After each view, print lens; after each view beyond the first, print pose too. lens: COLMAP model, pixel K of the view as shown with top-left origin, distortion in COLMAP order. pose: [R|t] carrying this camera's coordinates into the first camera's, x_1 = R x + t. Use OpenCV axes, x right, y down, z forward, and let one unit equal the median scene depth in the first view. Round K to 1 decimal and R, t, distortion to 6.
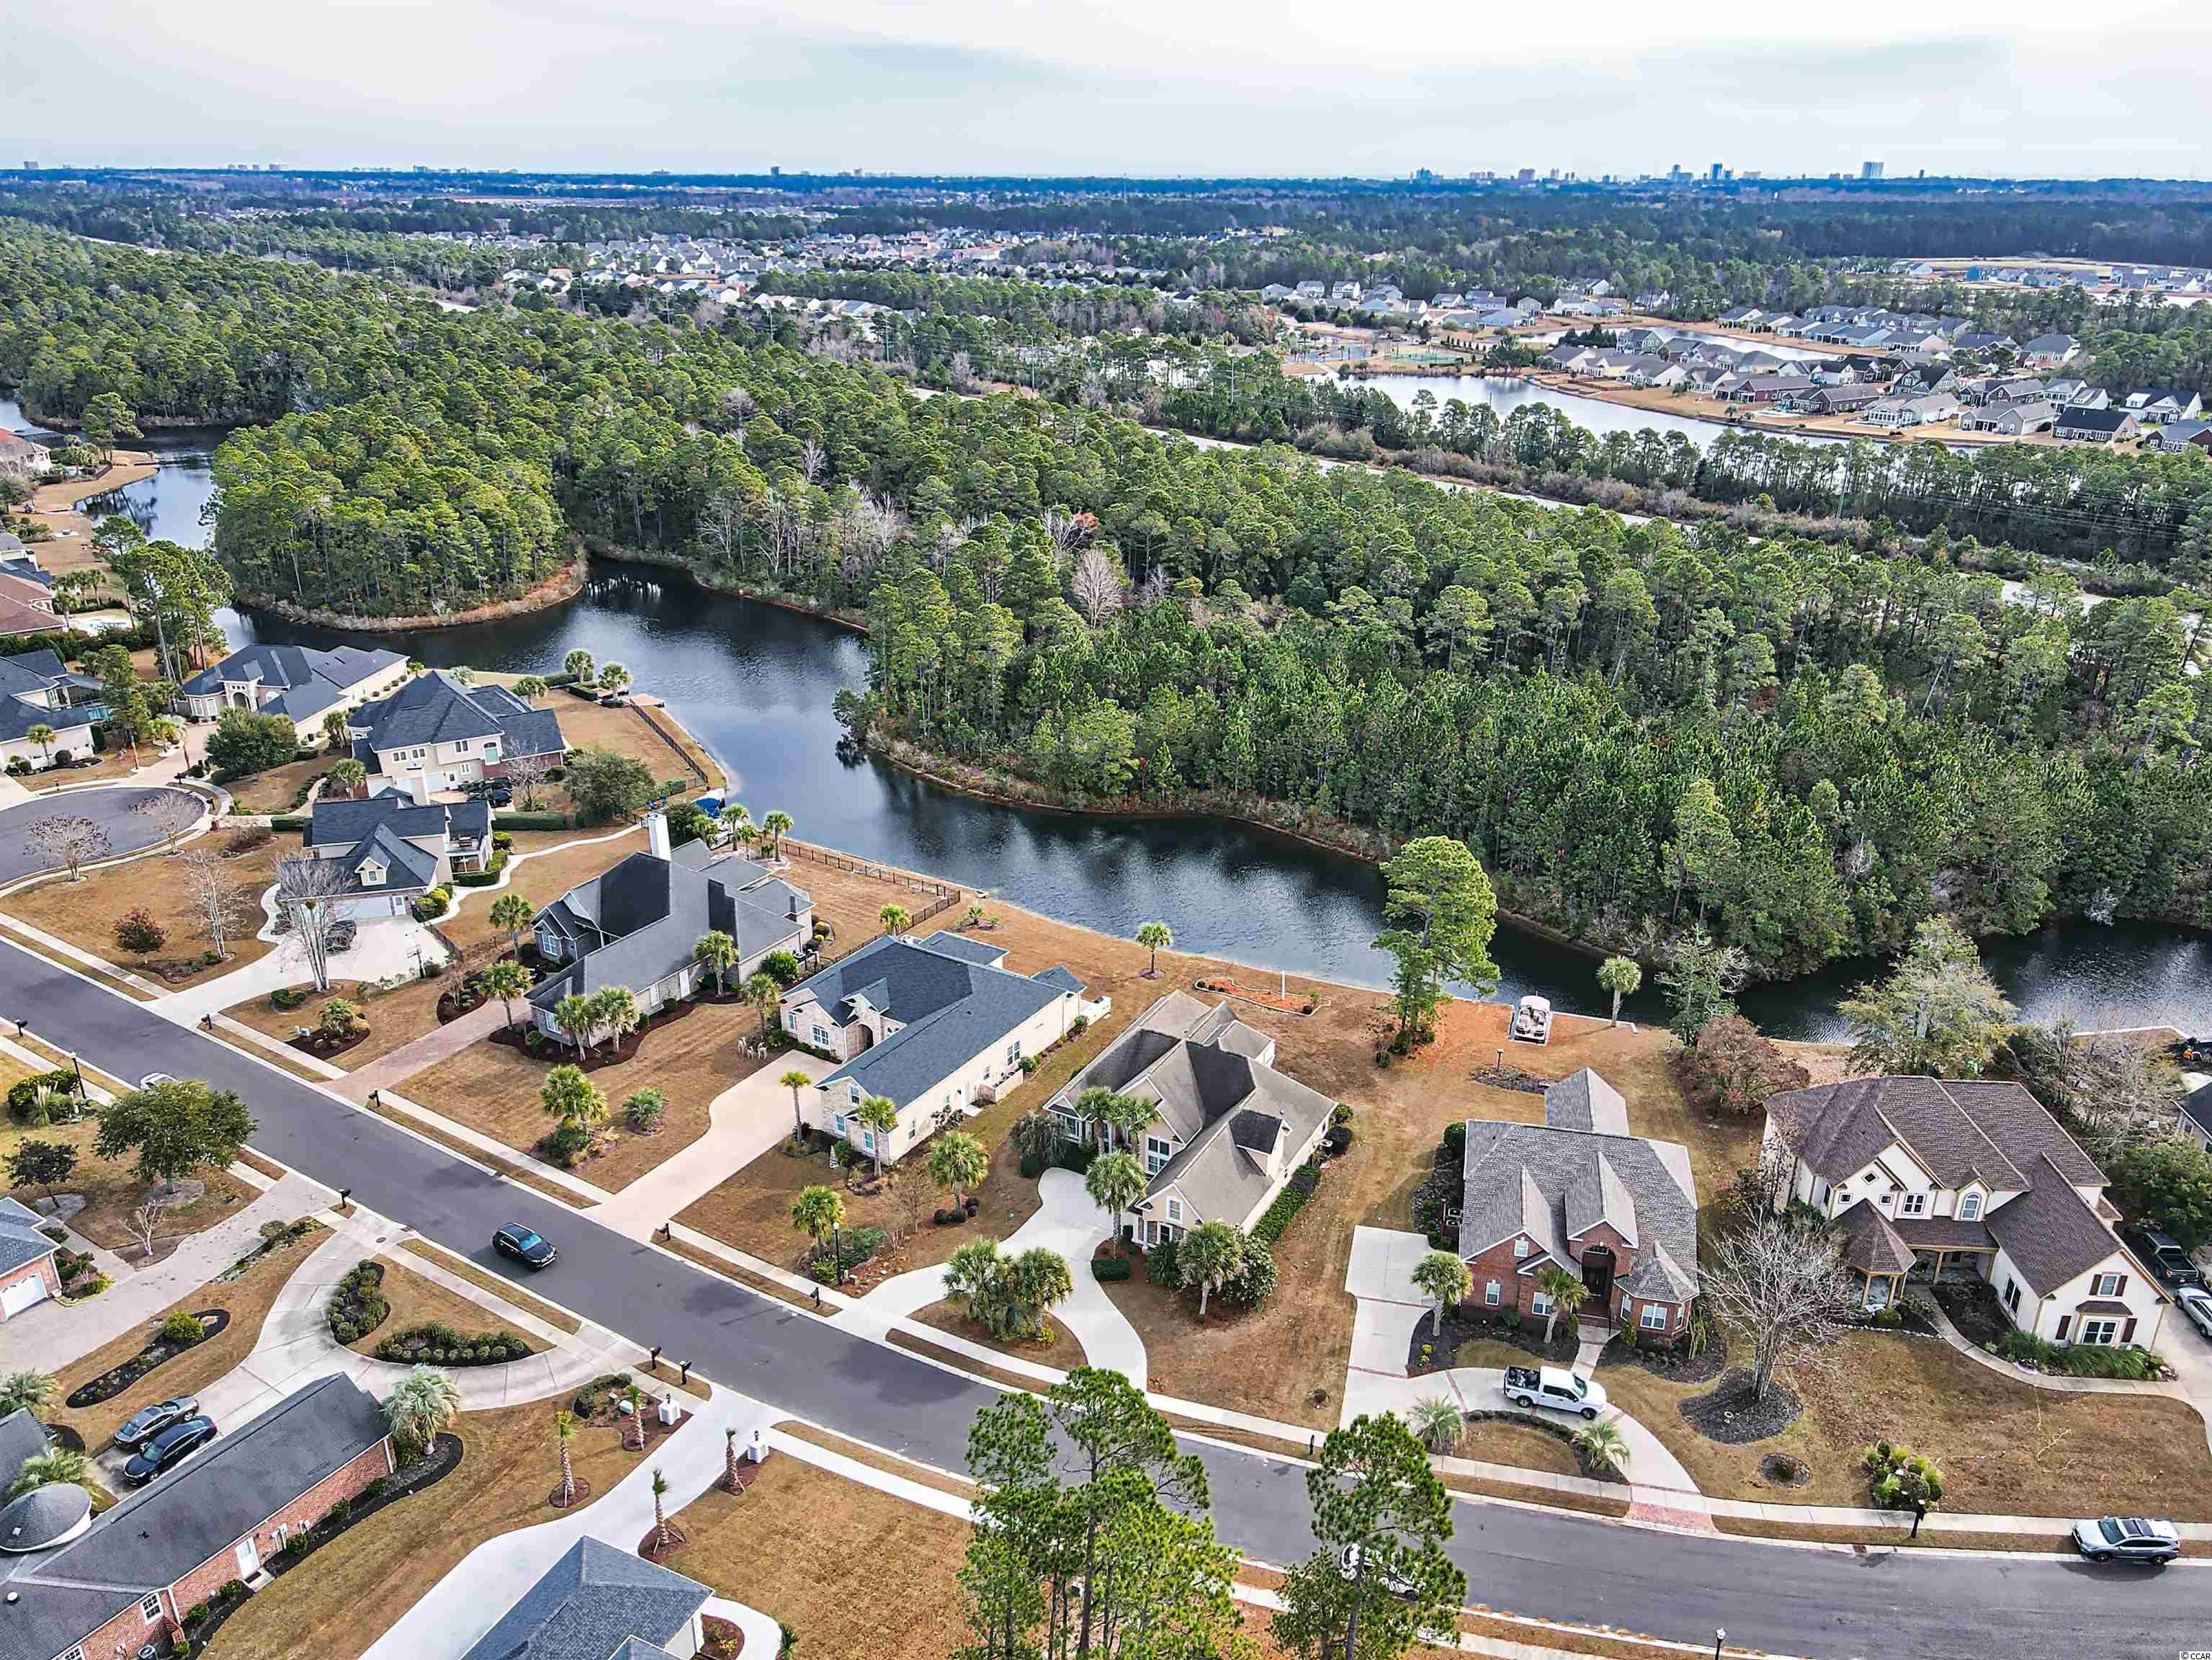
lens RADIAL K [[1605.3, 0, 1107.8], [0, 1605.3, 832.0], [0, 0, 1]] dist [0.018513, 0.002612]
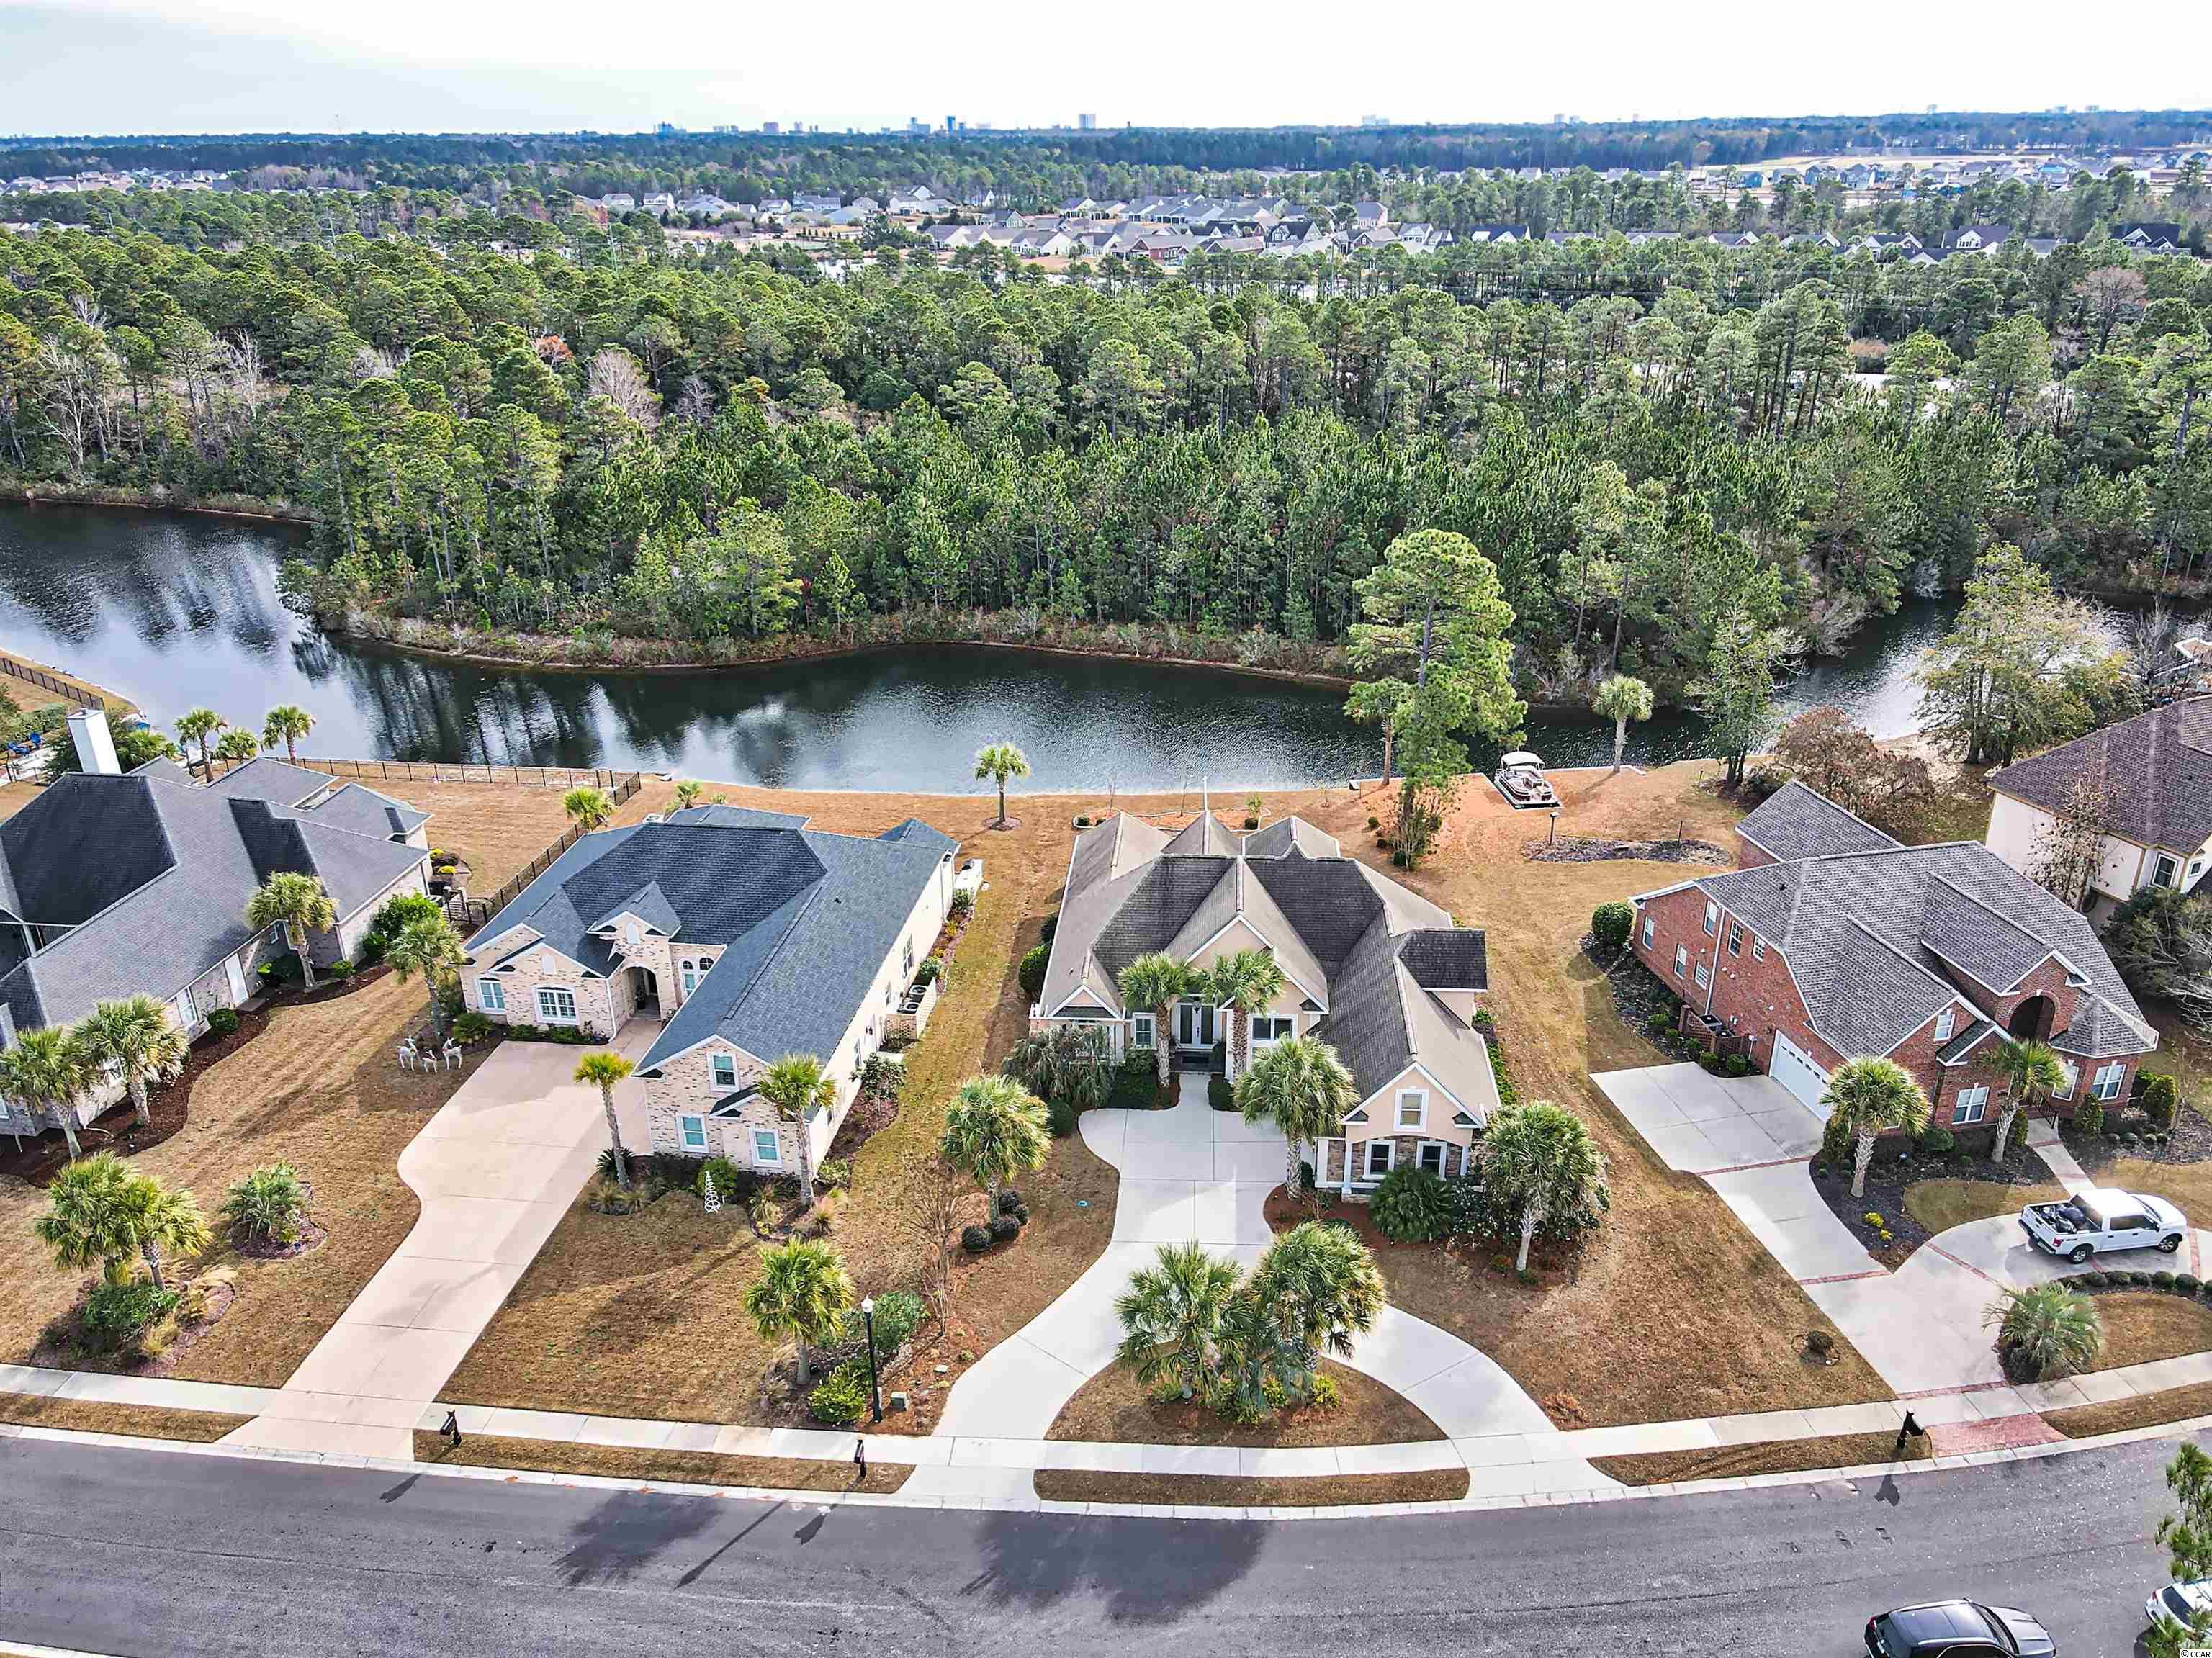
lens RADIAL K [[1604.9, 0, 1104.9], [0, 1604.9, 838.9], [0, 0, 1]] dist [0.018513, 0.002612]
pose [[0.909896, -0.180047, 0.373728, -0.163858], [0.170883, 0.983594, 0.057817, 0.056229], [-0.378007, 0.011256, 0.925734, 0.326432]]
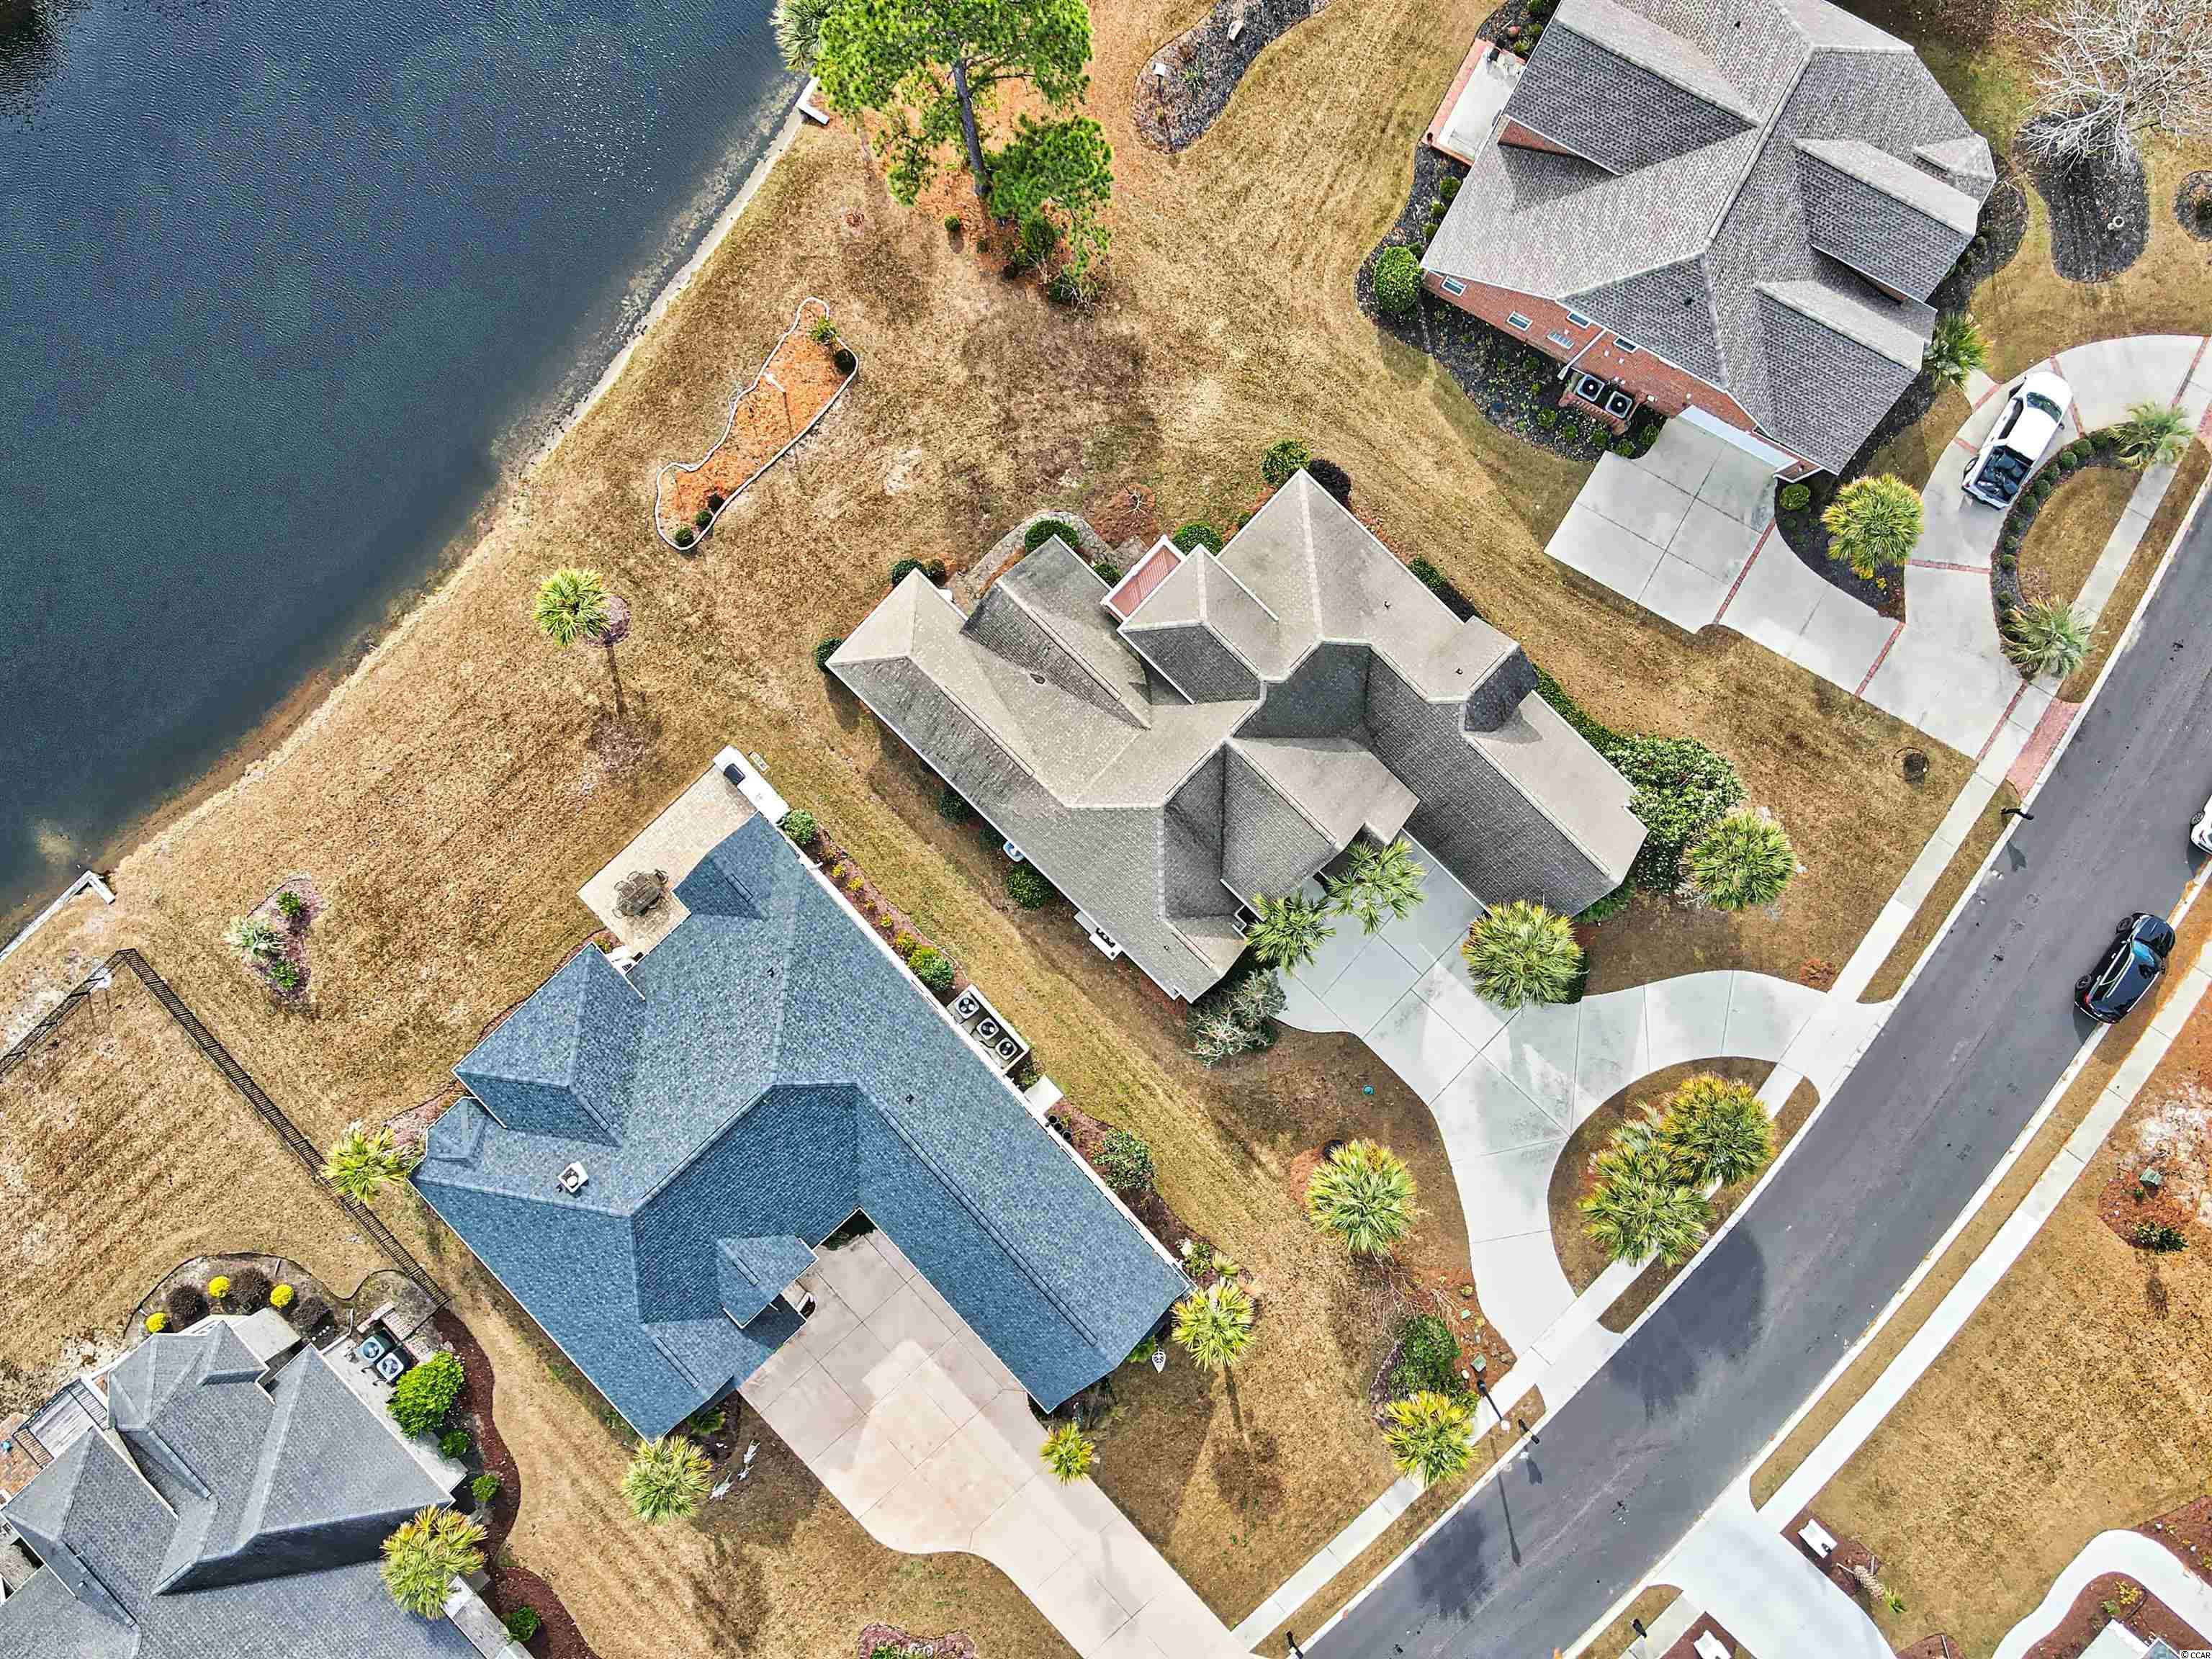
lens RADIAL K [[1605.1, 0, 1105.1], [0, 1605.1, 840.1], [0, 0, 1]] dist [0.018513, 0.002612]
pose [[0.259637, -0.965493, -0.020271, 0.012303], [0.382063, 0.083420, 0.920363, -0.250823], [-0.886914, -0.246705, 0.390538, 0.598403]]
